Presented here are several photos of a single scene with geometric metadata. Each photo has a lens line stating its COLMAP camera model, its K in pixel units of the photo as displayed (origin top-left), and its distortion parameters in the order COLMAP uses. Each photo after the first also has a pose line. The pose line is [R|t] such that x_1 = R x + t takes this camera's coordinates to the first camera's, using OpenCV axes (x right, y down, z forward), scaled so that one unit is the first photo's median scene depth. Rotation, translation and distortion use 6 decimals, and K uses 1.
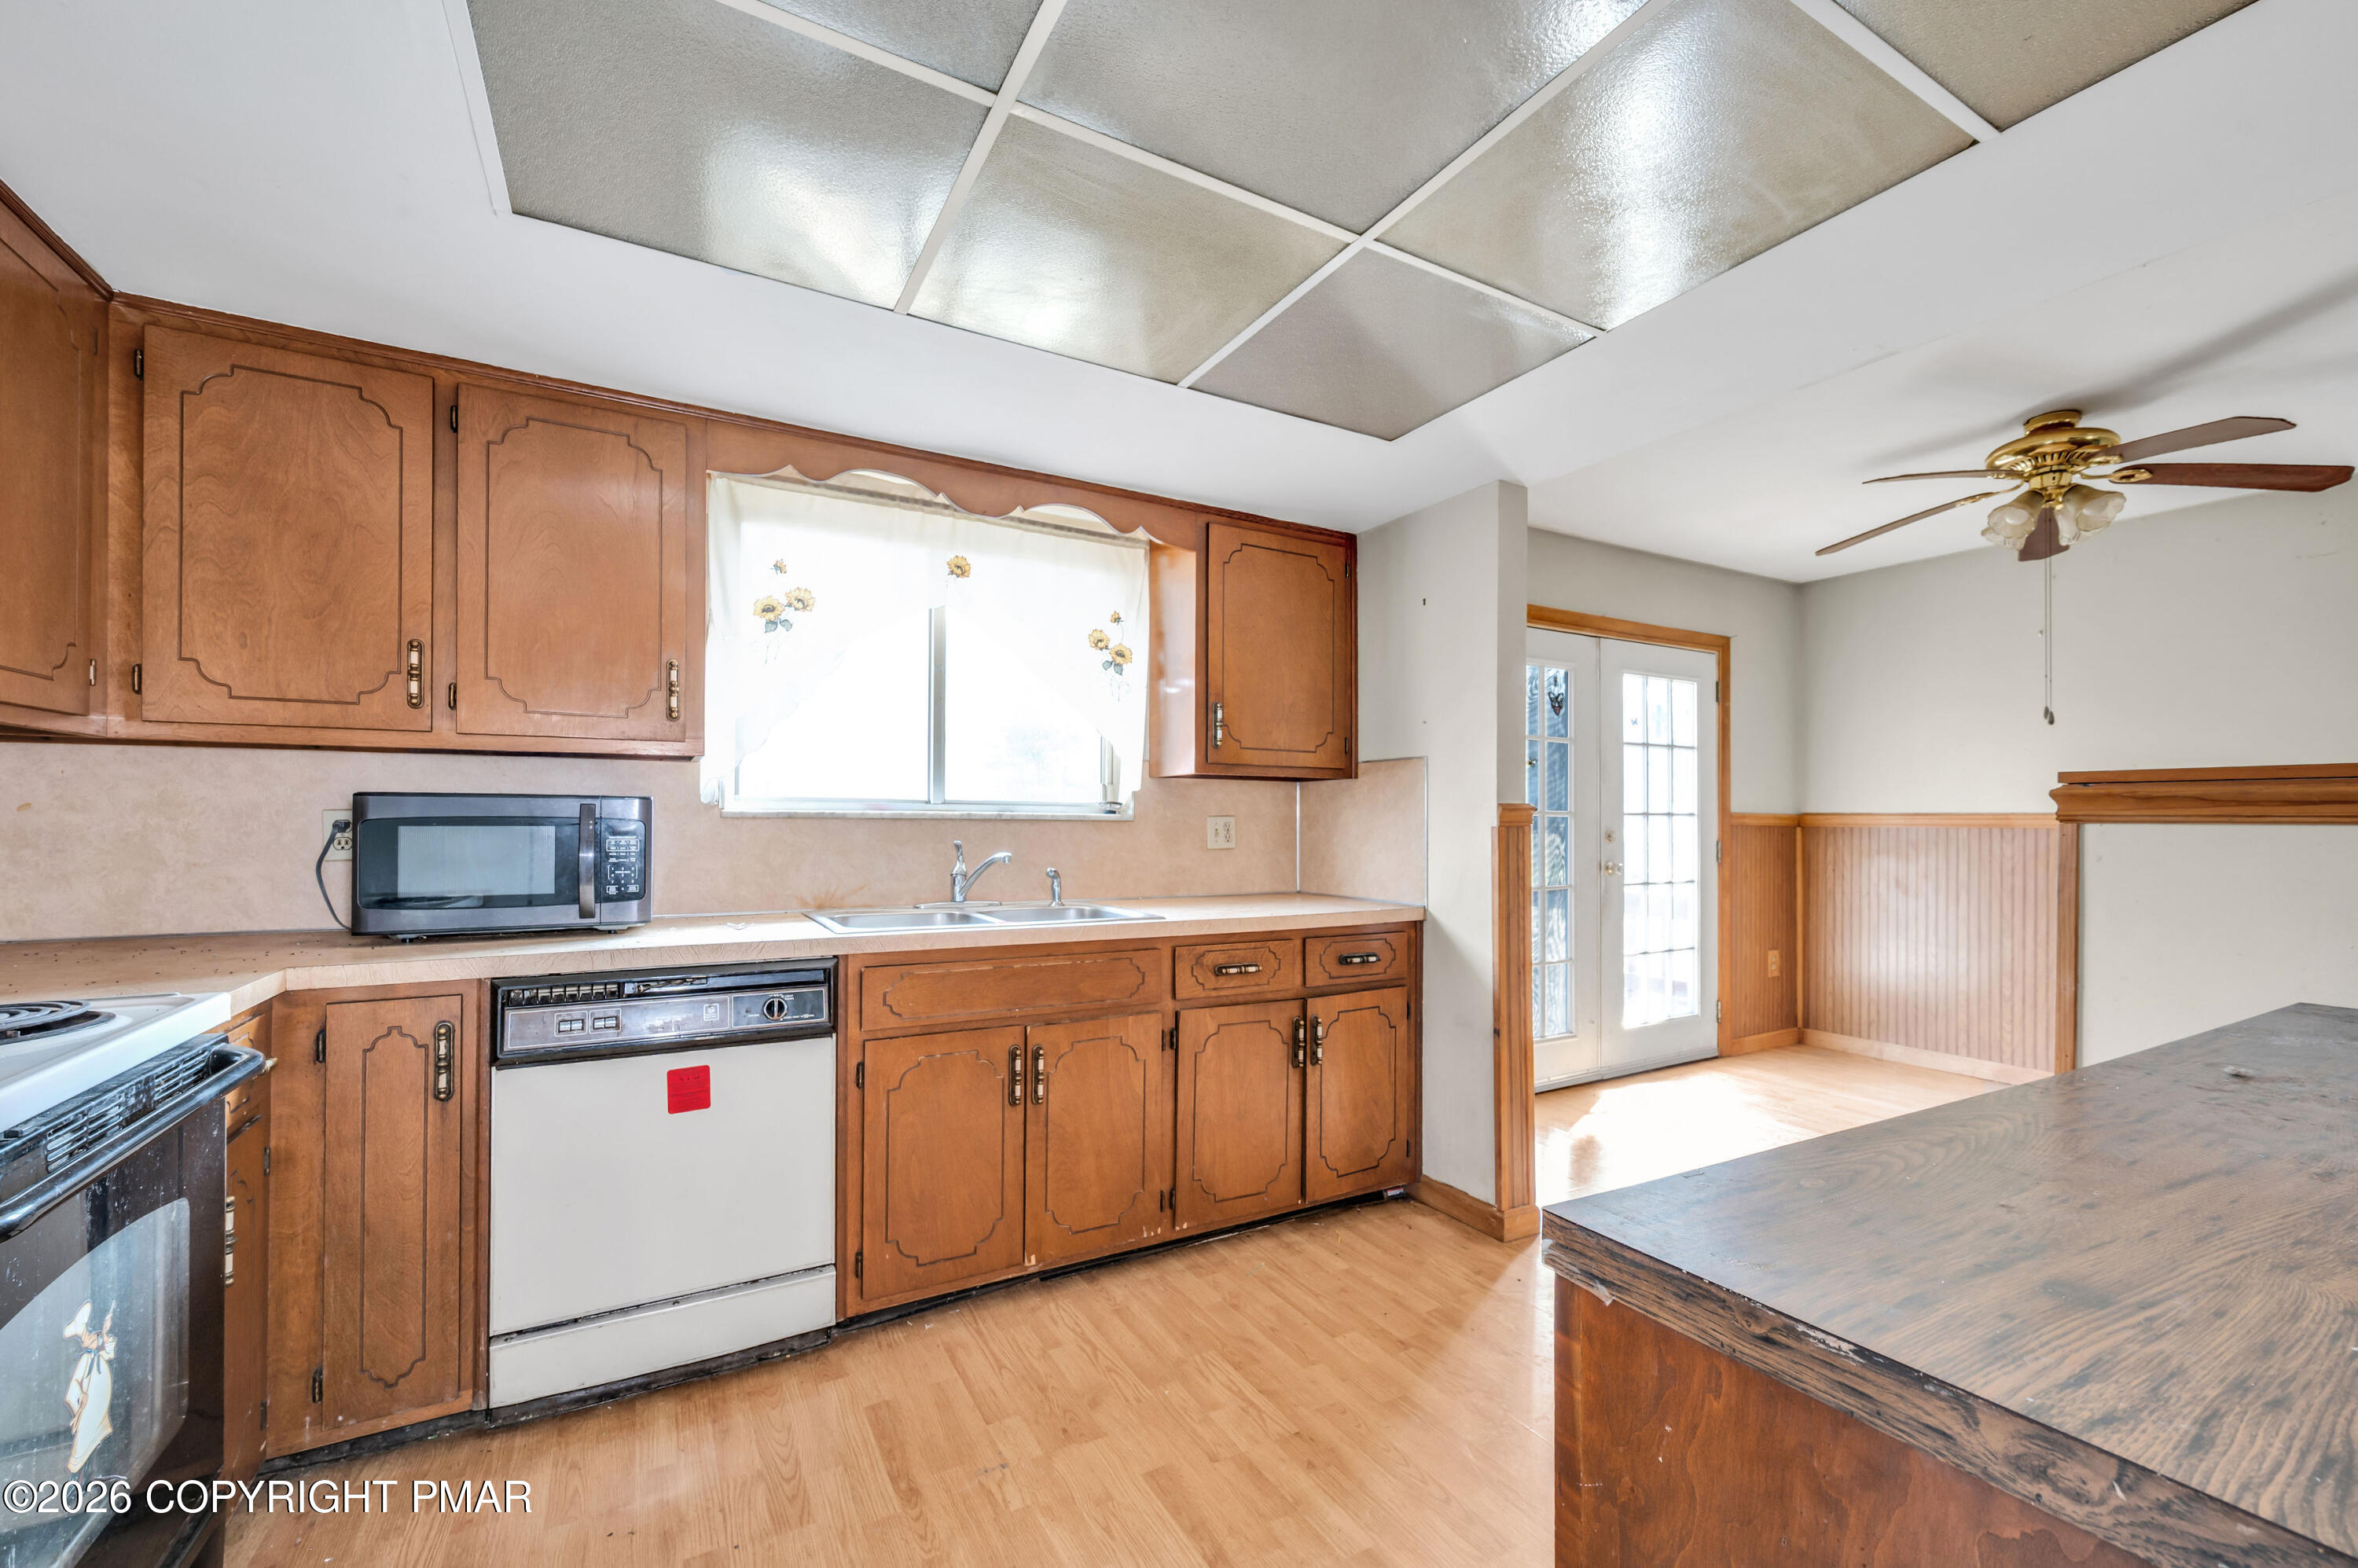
lens RADIAL K [[933.4, 0, 1185.9], [0, 933.4, 809.4], [0, 0, 1]] dist [0.000463, -0.000225]
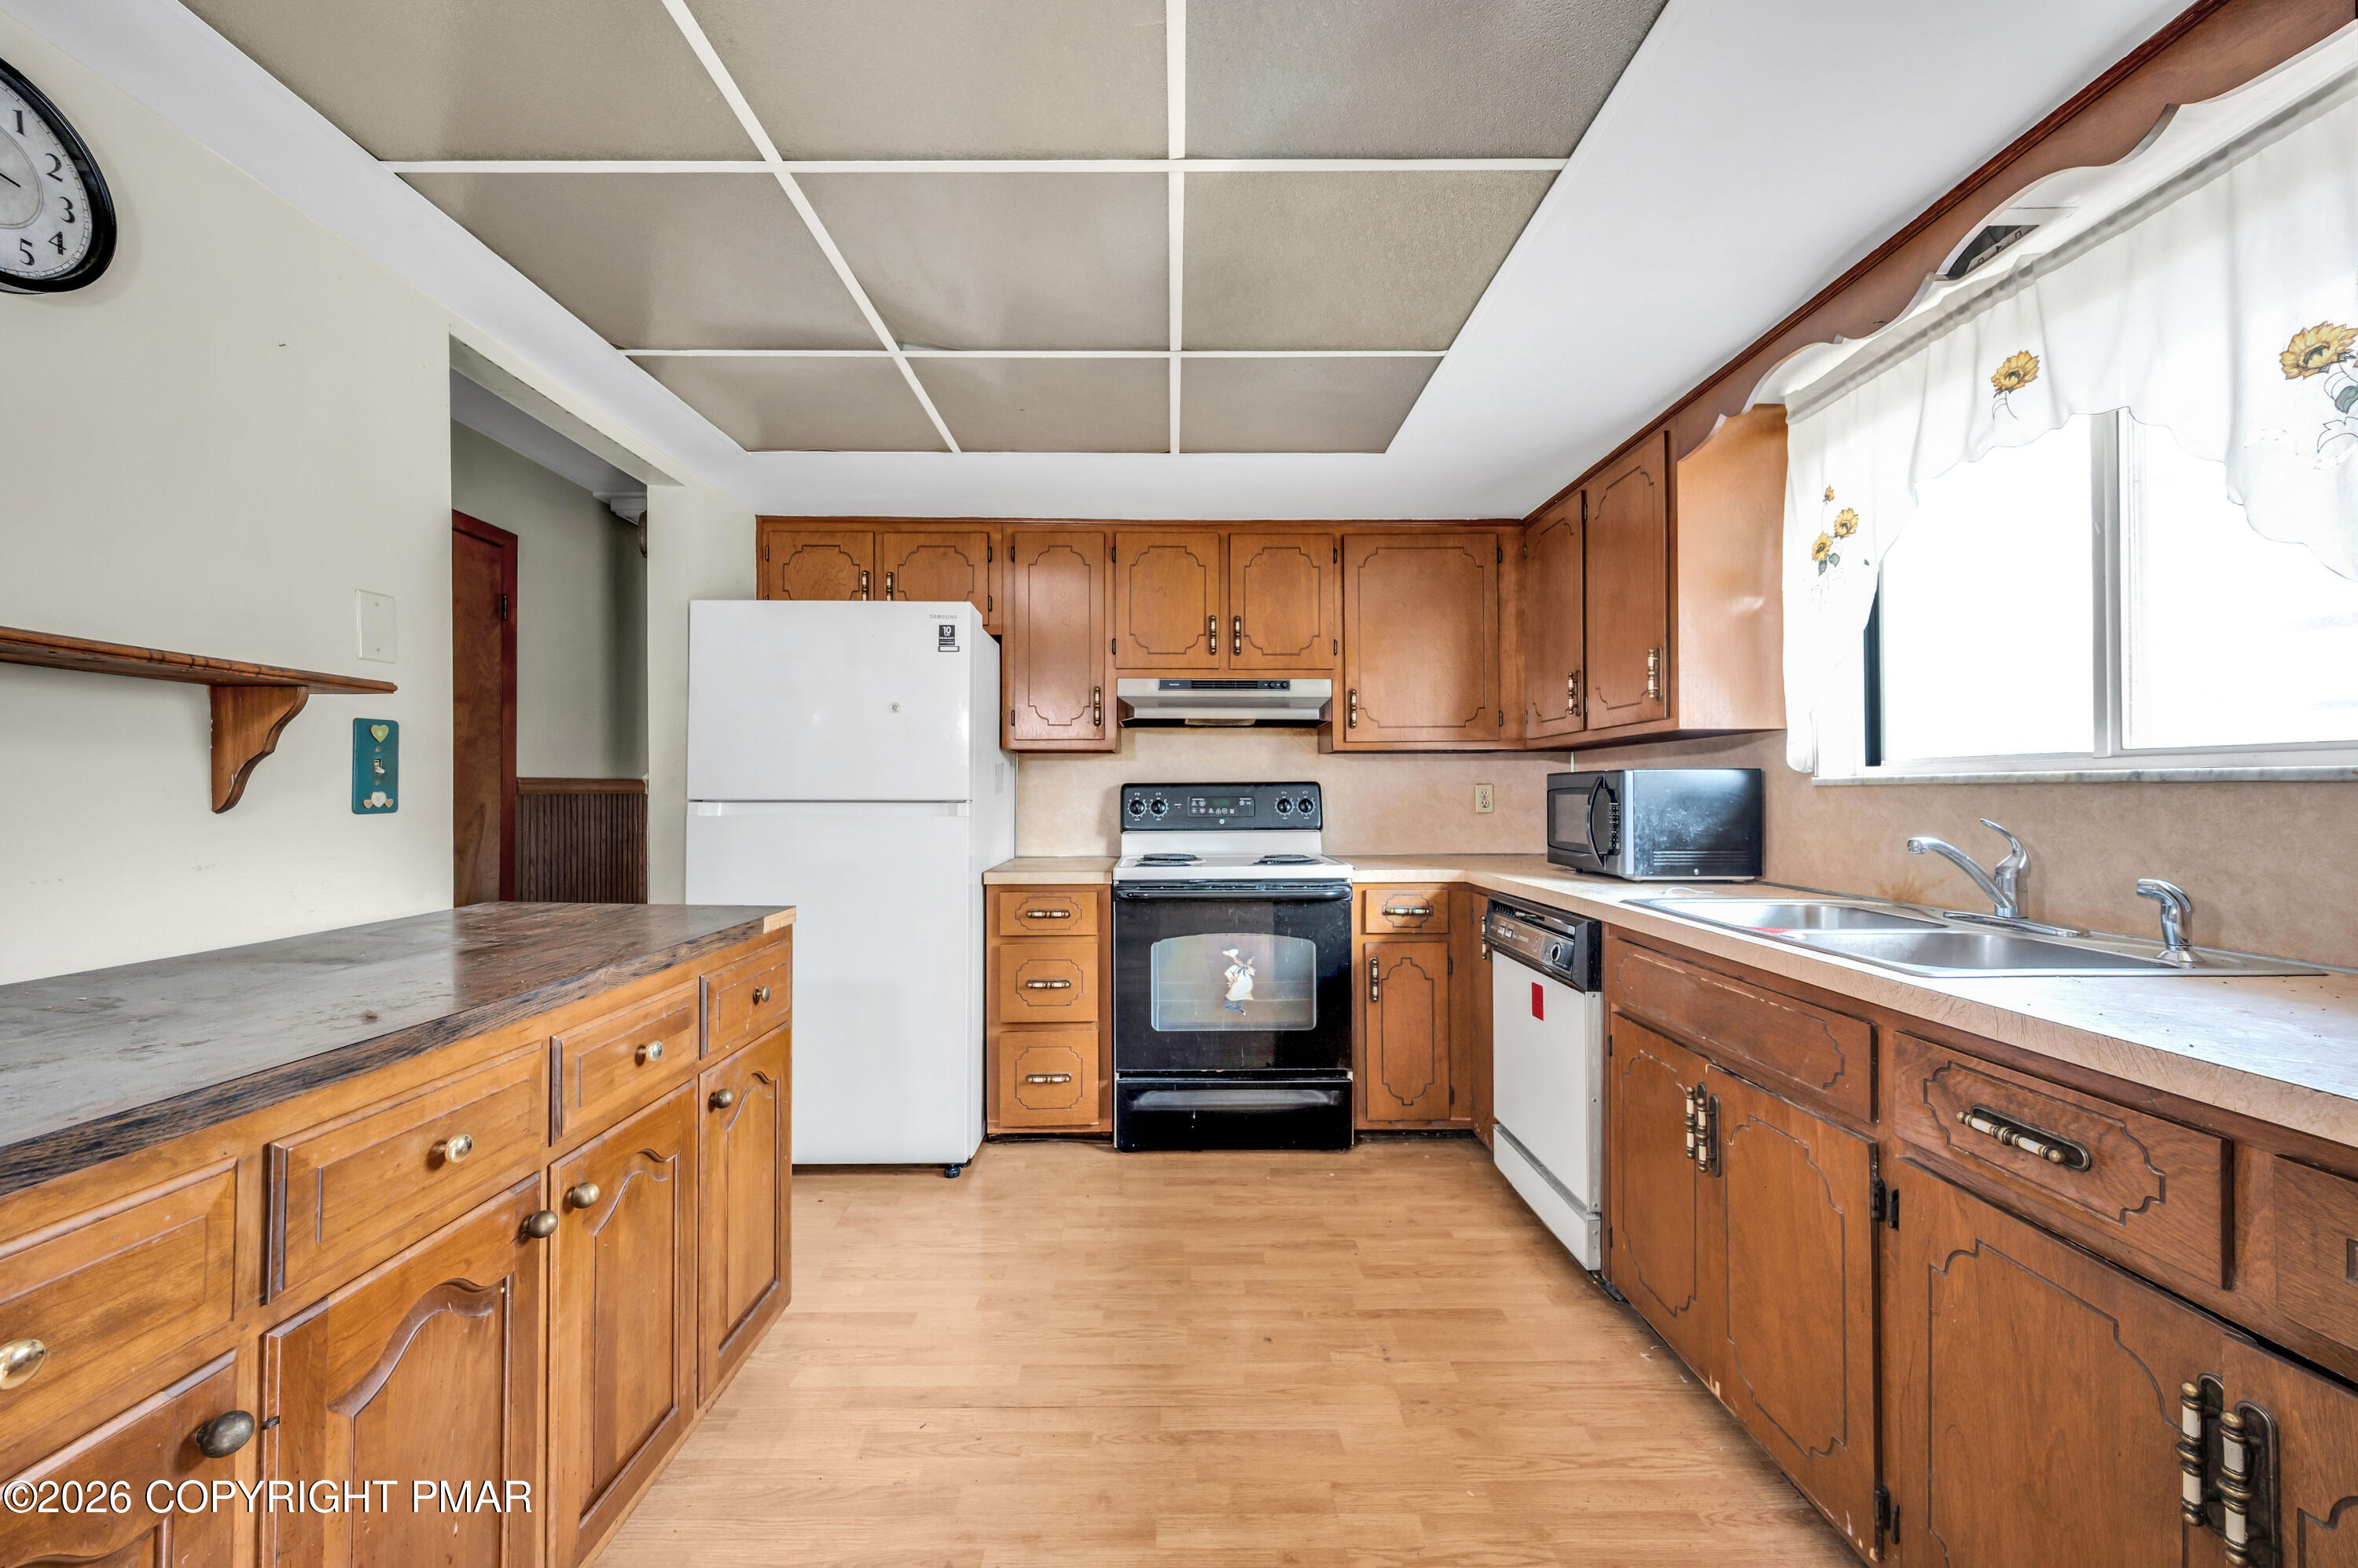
lens RADIAL K [[933.4, 0, 1166.7], [0, 933.4, 786.9], [0, 0, 1]] dist [0.000463, -0.000225]
pose [[-0.485889, -0.010515, -0.873958, 0.600873], [0.012089, 0.999751, -0.018749, 0.018534], [0.873937, -0.019675, -0.485641, 0.861292]]
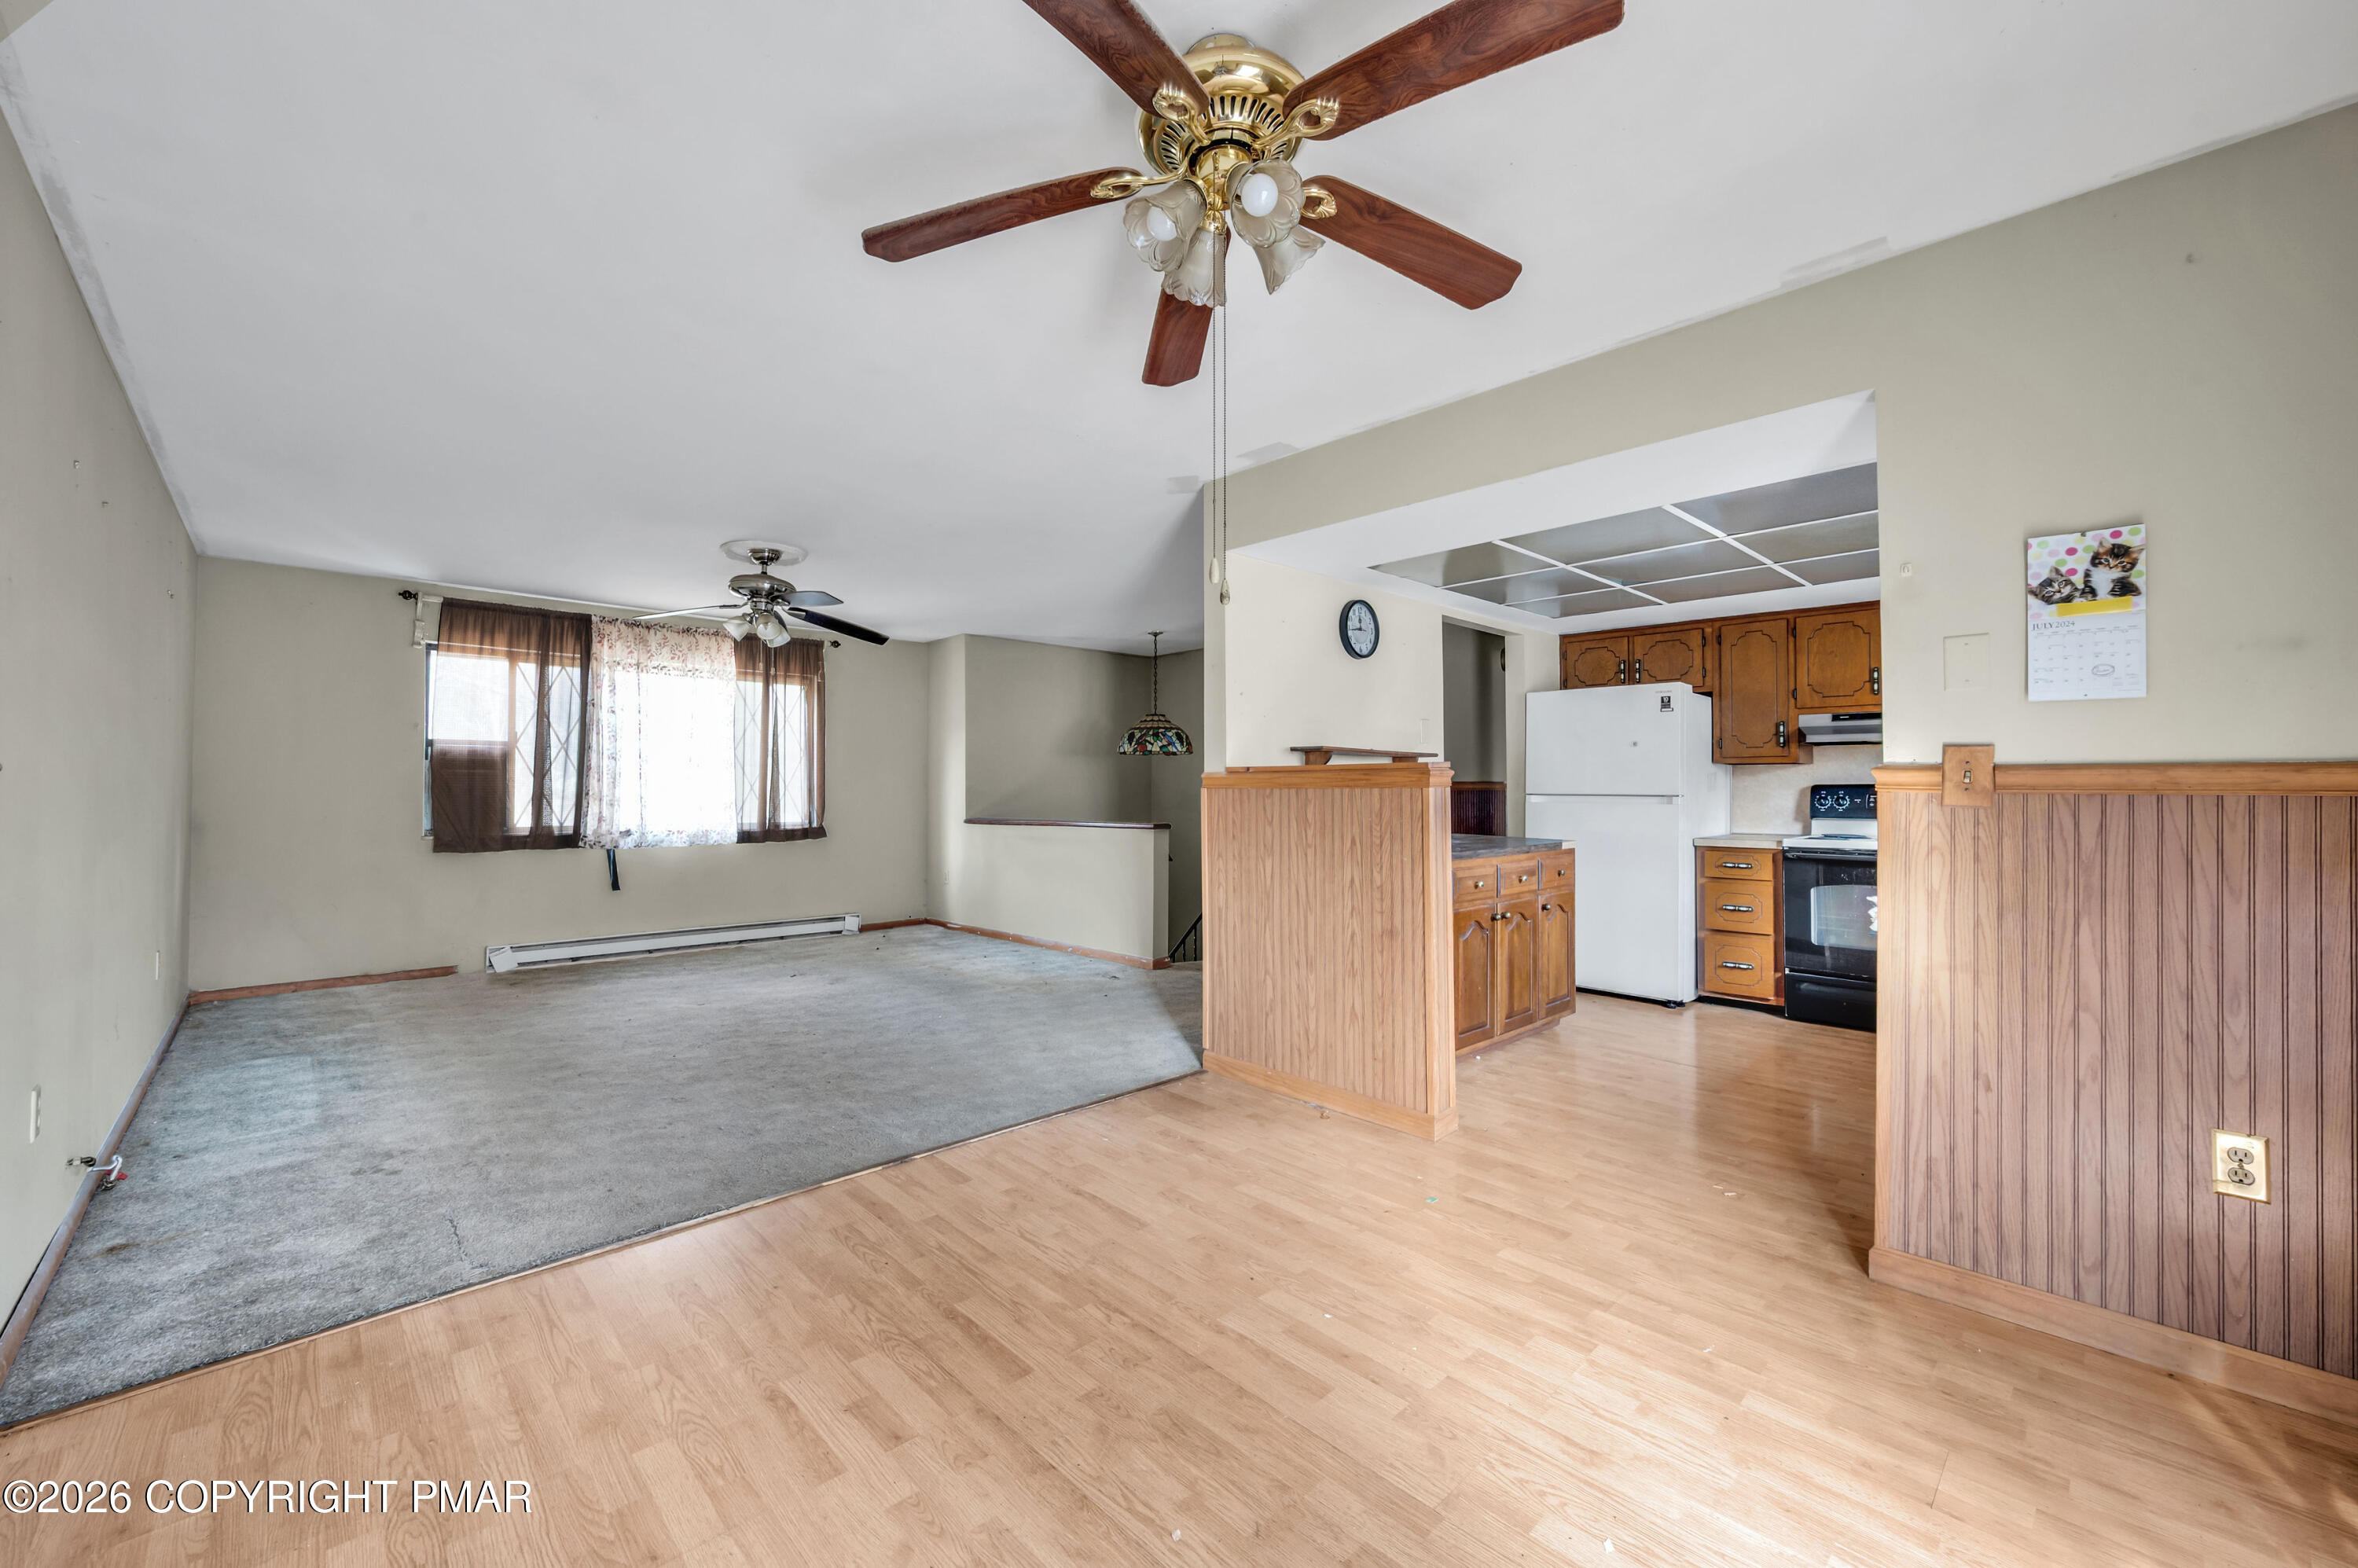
lens RADIAL K [[933.4, 0, 1172.3], [0, 933.4, 773.7], [0, 0, 1]] dist [0.000463, -0.000225]
pose [[-0.968396, -0.011502, -0.249151, 1.243032], [-0.004004, 0.999524, -0.030582, 0.029802], [0.249385, -0.028618, -0.967982, 1.720766]]
